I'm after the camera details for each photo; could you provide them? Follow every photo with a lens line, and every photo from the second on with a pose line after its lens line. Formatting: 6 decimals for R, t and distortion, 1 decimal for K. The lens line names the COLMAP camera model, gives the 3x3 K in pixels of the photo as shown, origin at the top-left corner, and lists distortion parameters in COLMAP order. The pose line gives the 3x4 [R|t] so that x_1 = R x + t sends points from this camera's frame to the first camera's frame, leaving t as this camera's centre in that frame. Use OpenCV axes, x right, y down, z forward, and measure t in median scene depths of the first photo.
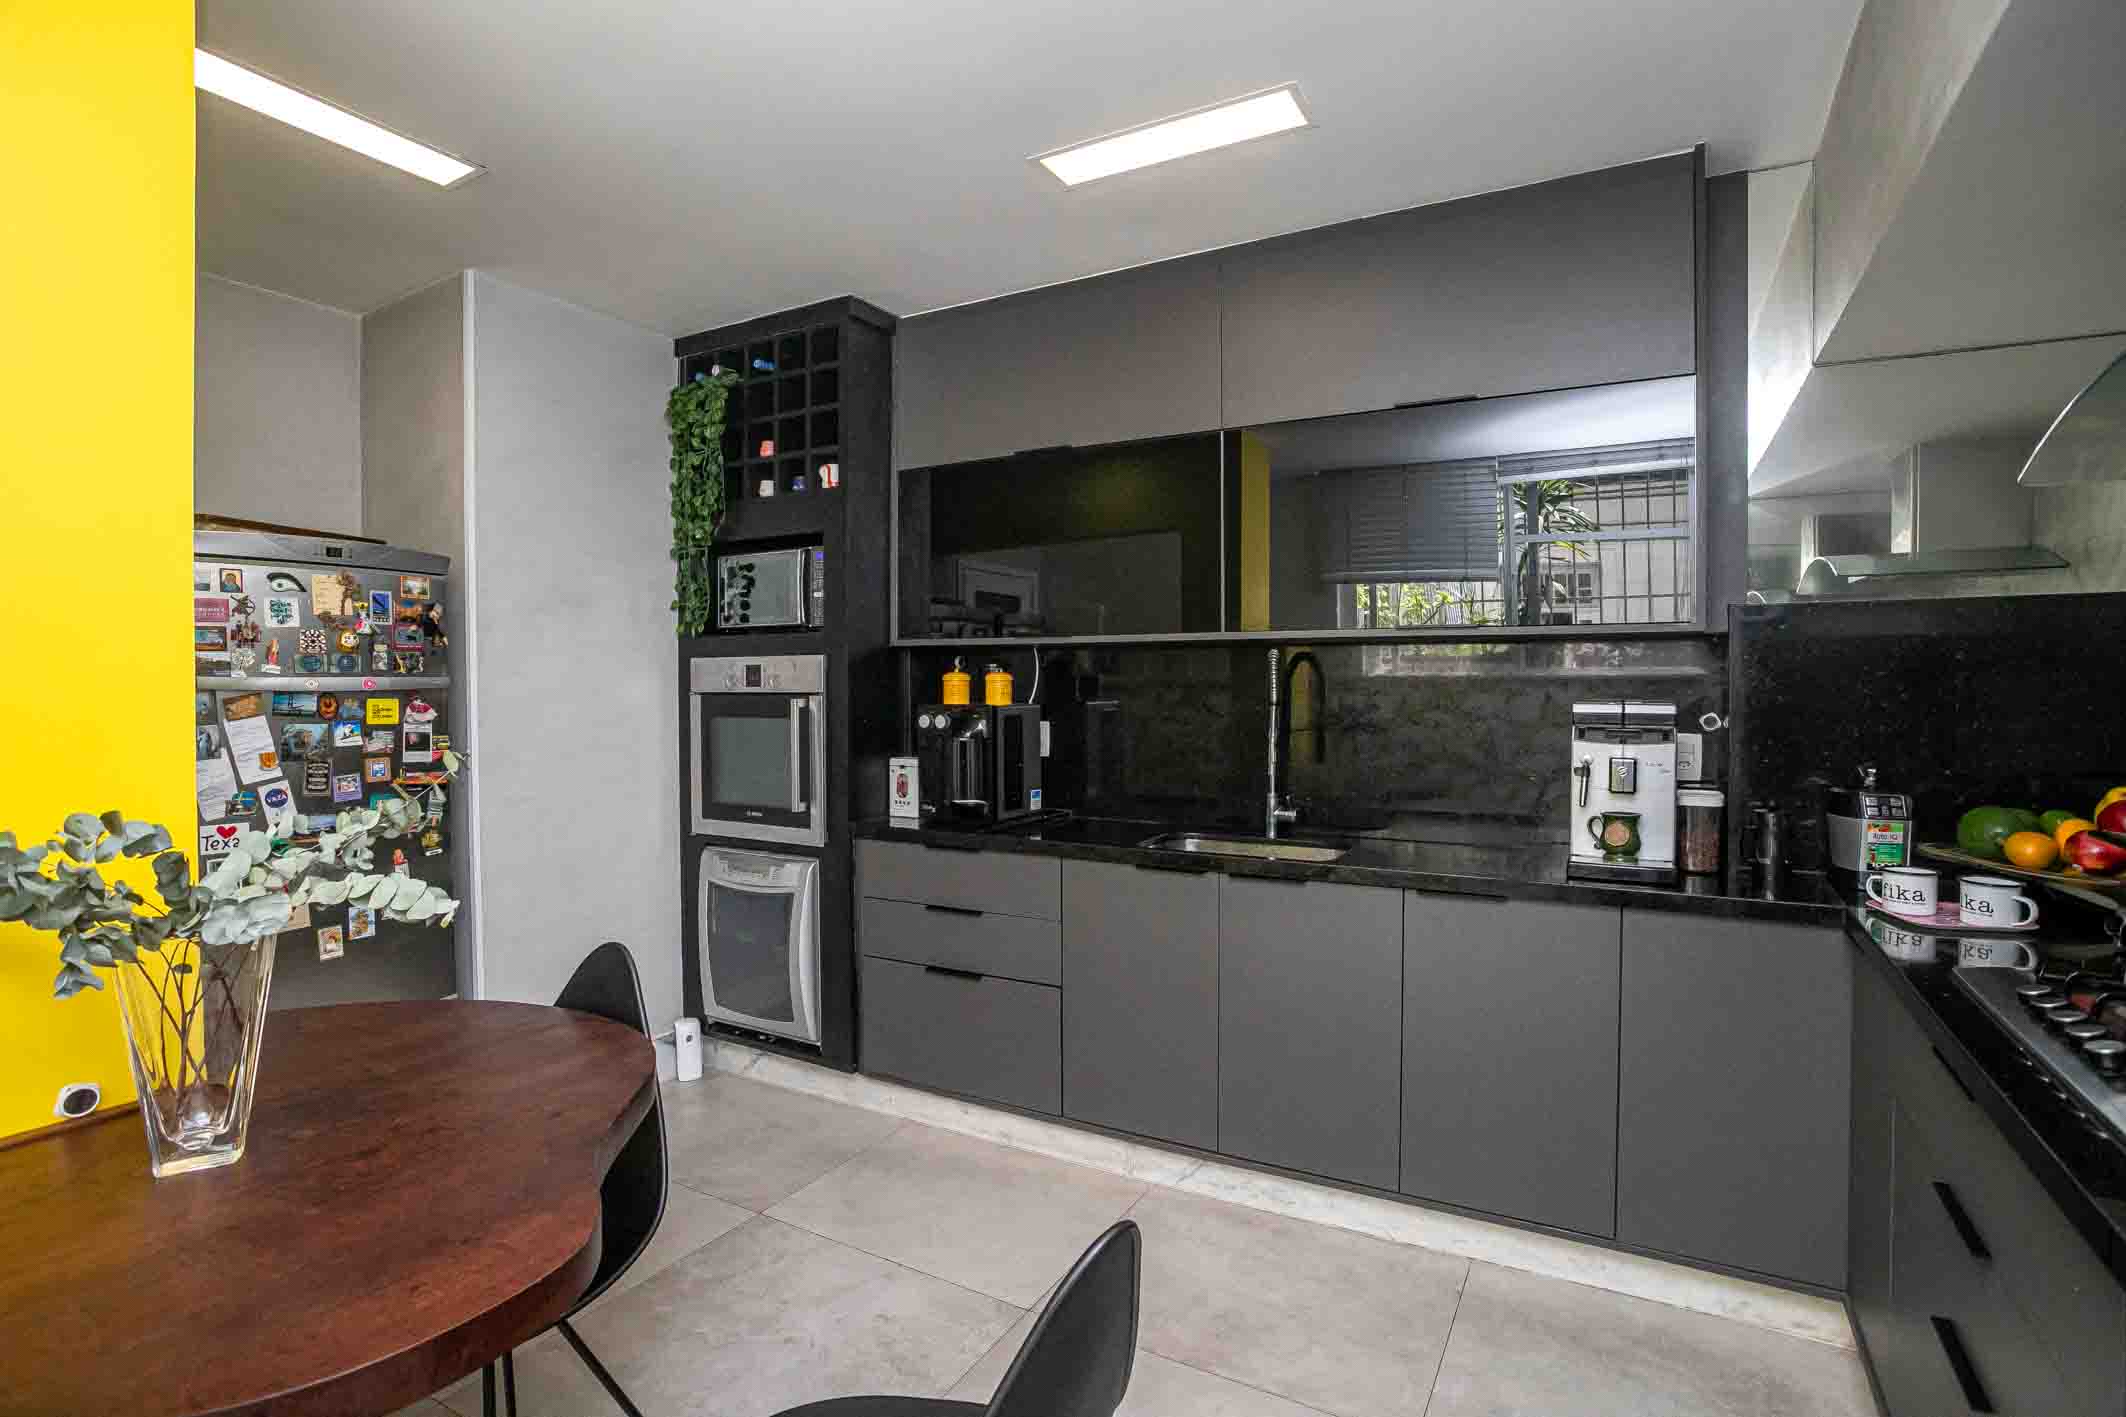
lens RADIAL K [[1051.0, 0, 1063.0], [0, 1051.0, 708.5], [0, 0, 1]] dist [-0.002755, 0.000326]
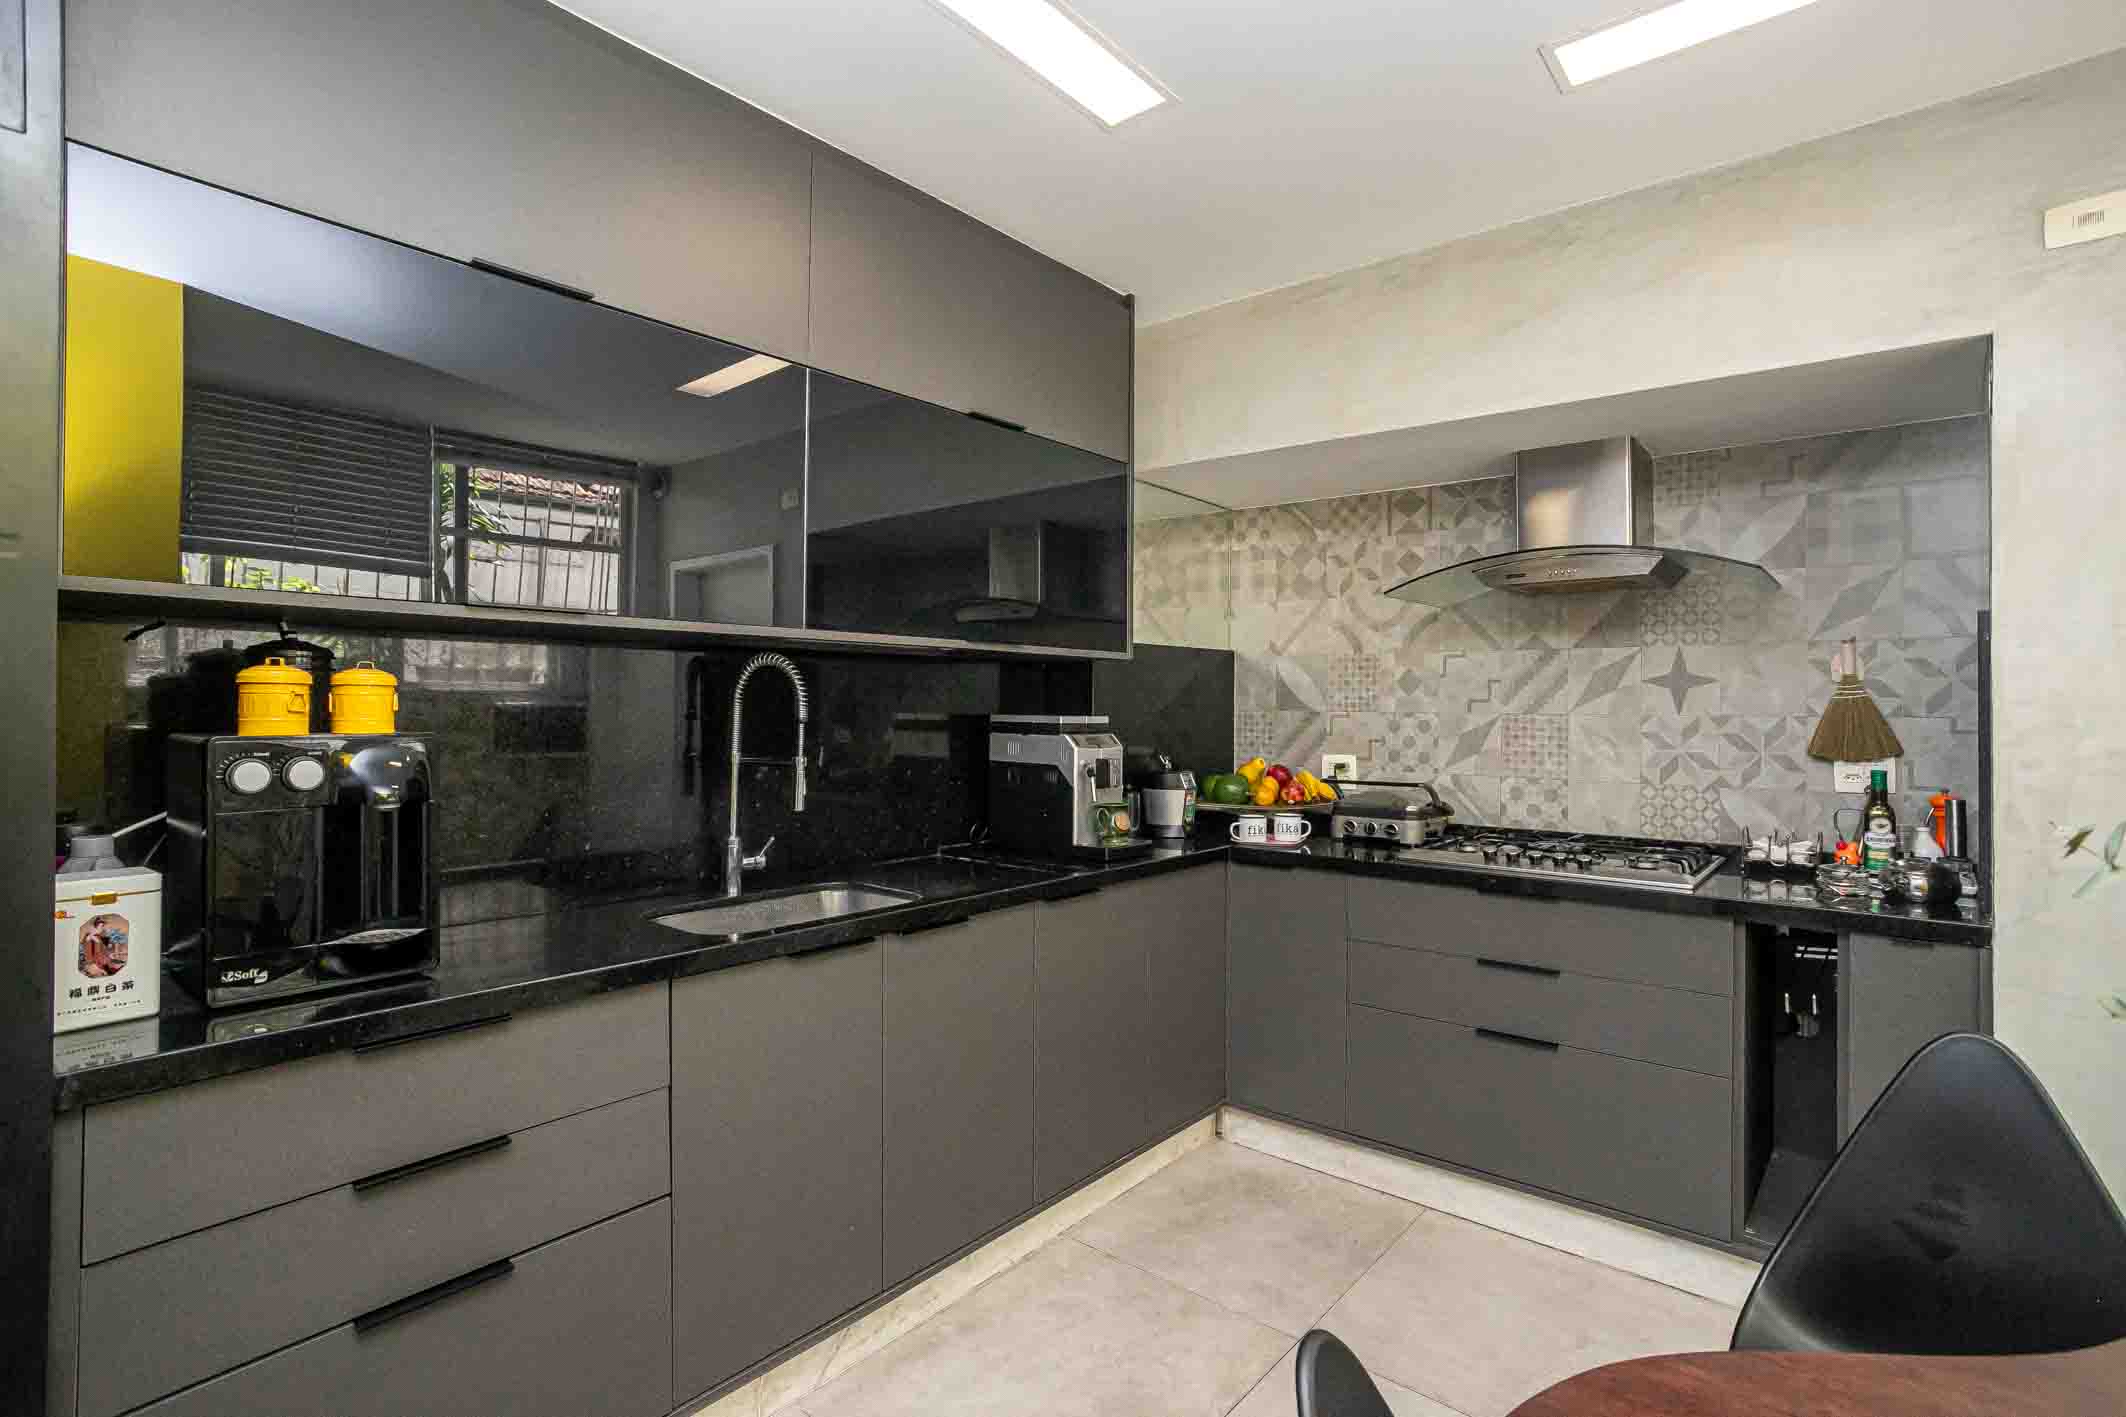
lens RADIAL K [[1051.0, 0, 1063.0], [0, 1051.0, 708.5], [0, 0, 1]] dist [-0.002755, 0.000326]
pose [[0.173795, -0.000839, 0.984782, -0.528542], [0.021961, 0.999754, -0.003024, -0.007800], [-0.984537, 0.022153, 0.173770, 0.630913]]
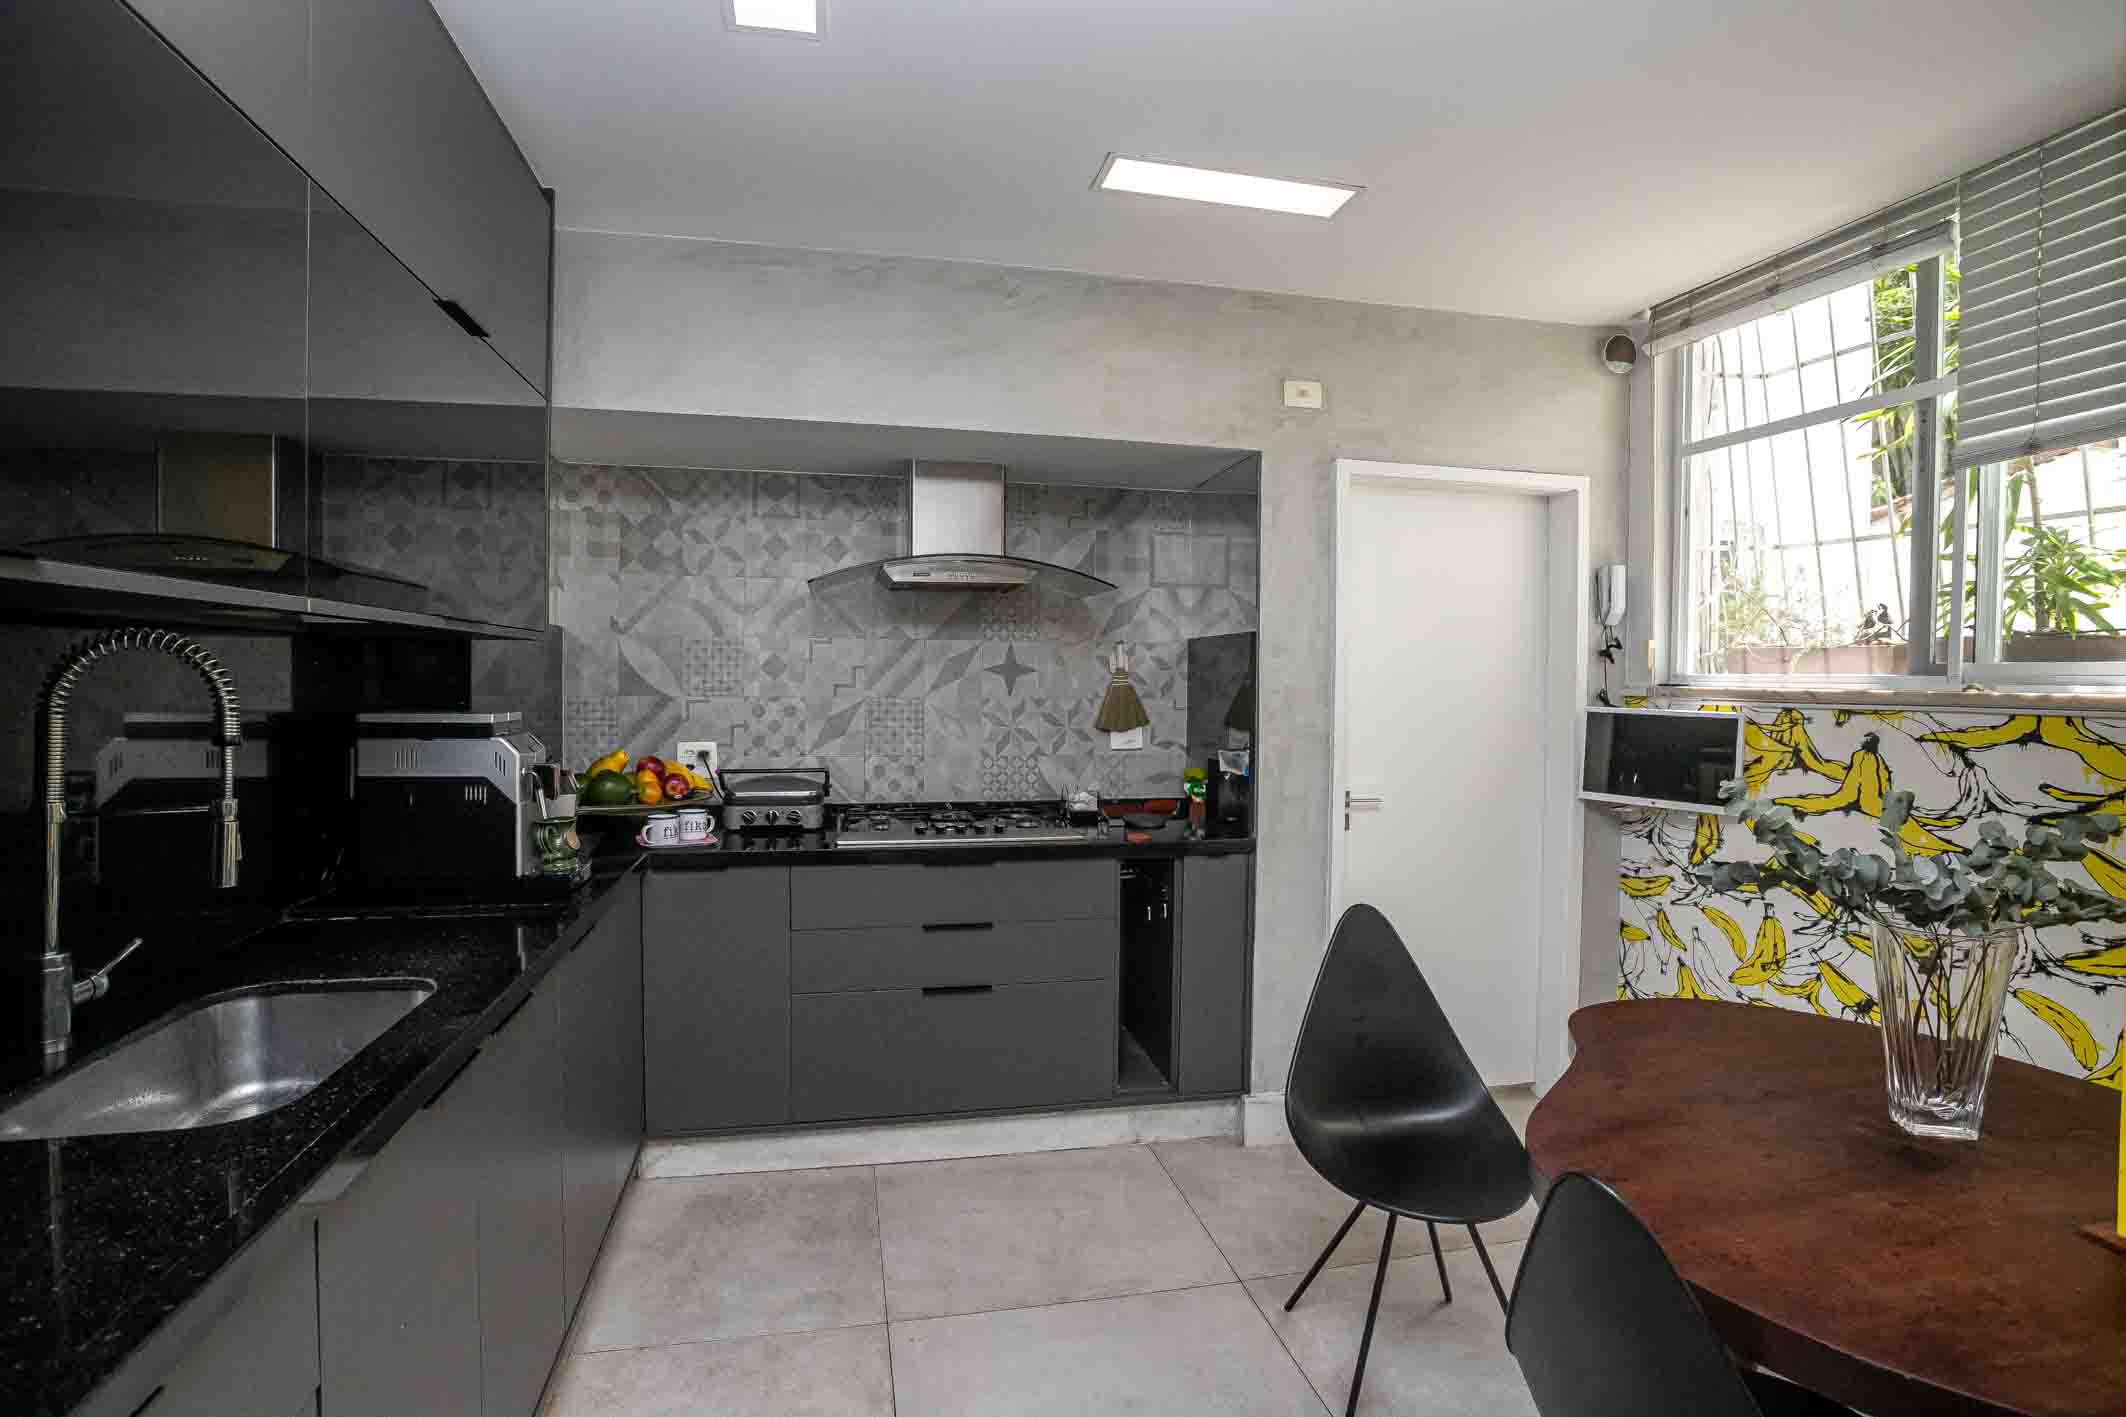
lens RADIAL K [[1060.9, 0, 1063.0], [0, 1060.9, 708.5], [0, 0, 1]] dist [-0.073333, 0.050841]
pose [[-0.669259, -0.026697, 0.742549, -0.403448], [0.014062, 0.998720, 0.048581, -0.036493], [-0.742896, 0.042955, -0.668027, 0.978980]]
